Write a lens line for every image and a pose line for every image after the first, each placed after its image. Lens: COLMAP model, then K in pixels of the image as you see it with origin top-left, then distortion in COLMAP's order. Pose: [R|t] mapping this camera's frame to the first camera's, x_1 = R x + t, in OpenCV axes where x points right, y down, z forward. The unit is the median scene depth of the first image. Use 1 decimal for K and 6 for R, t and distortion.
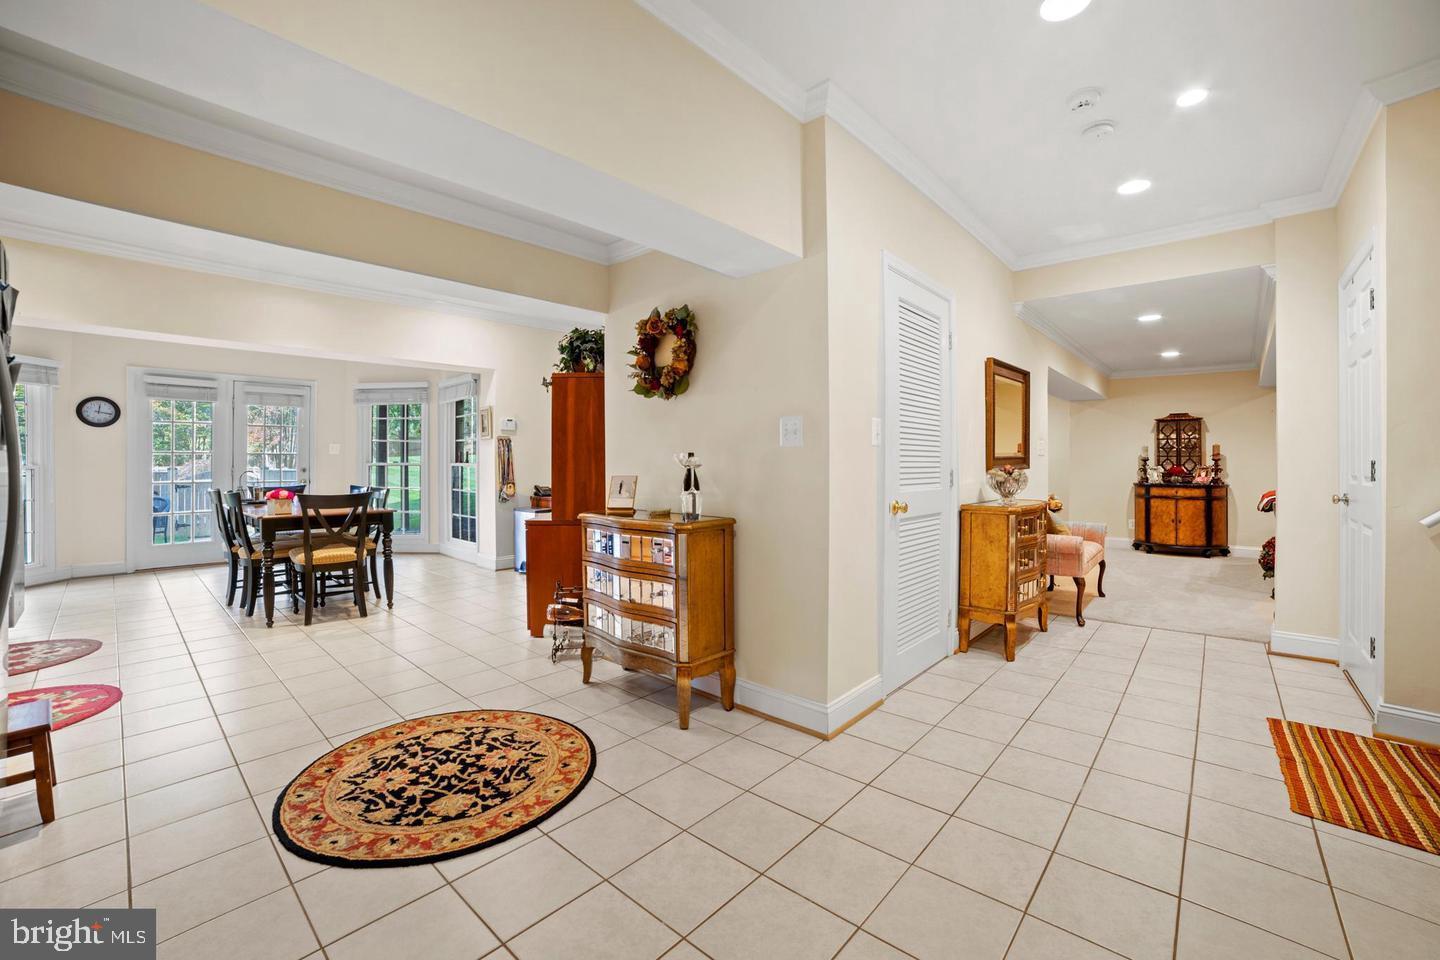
lens RADIAL K [[584.7, 0, 720.0], [0, 584.7, 480.0], [0, 0, 1]] dist [-0.107469, 0.037313]
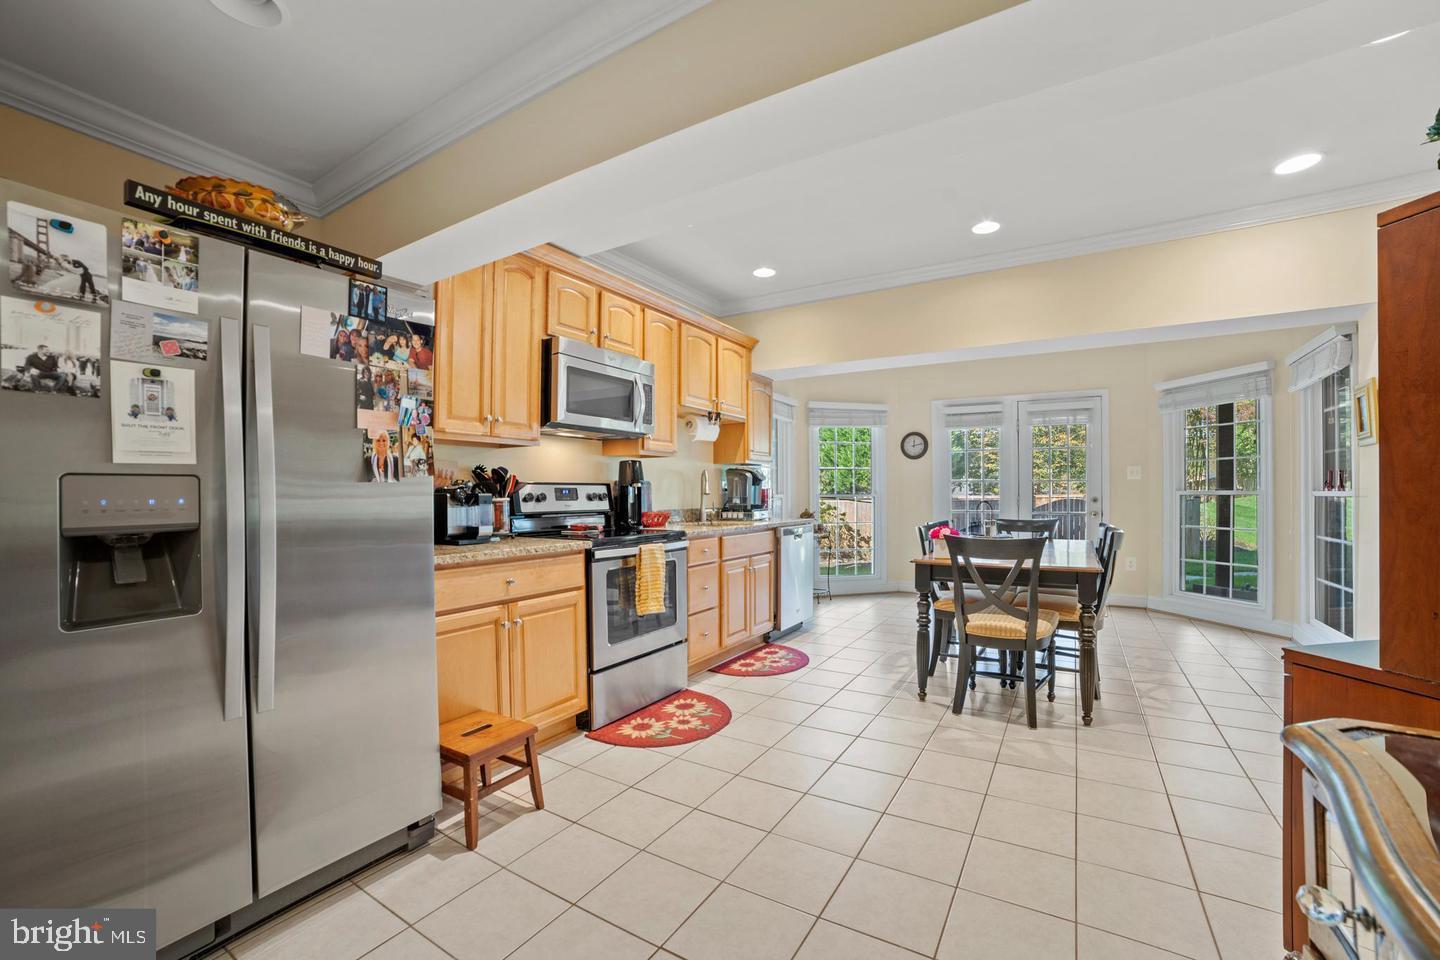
lens RADIAL K [[584.7, 0, 720.0], [0, 584.7, 480.0], [0, 0, 1]] dist [-0.107469, 0.037313]
pose [[0.180375, -0.021704, -0.983358, -0.048104], [-0.025337, 0.999322, -0.026703, -0.013321], [0.983271, 0.029732, 0.179703, 0.426271]]
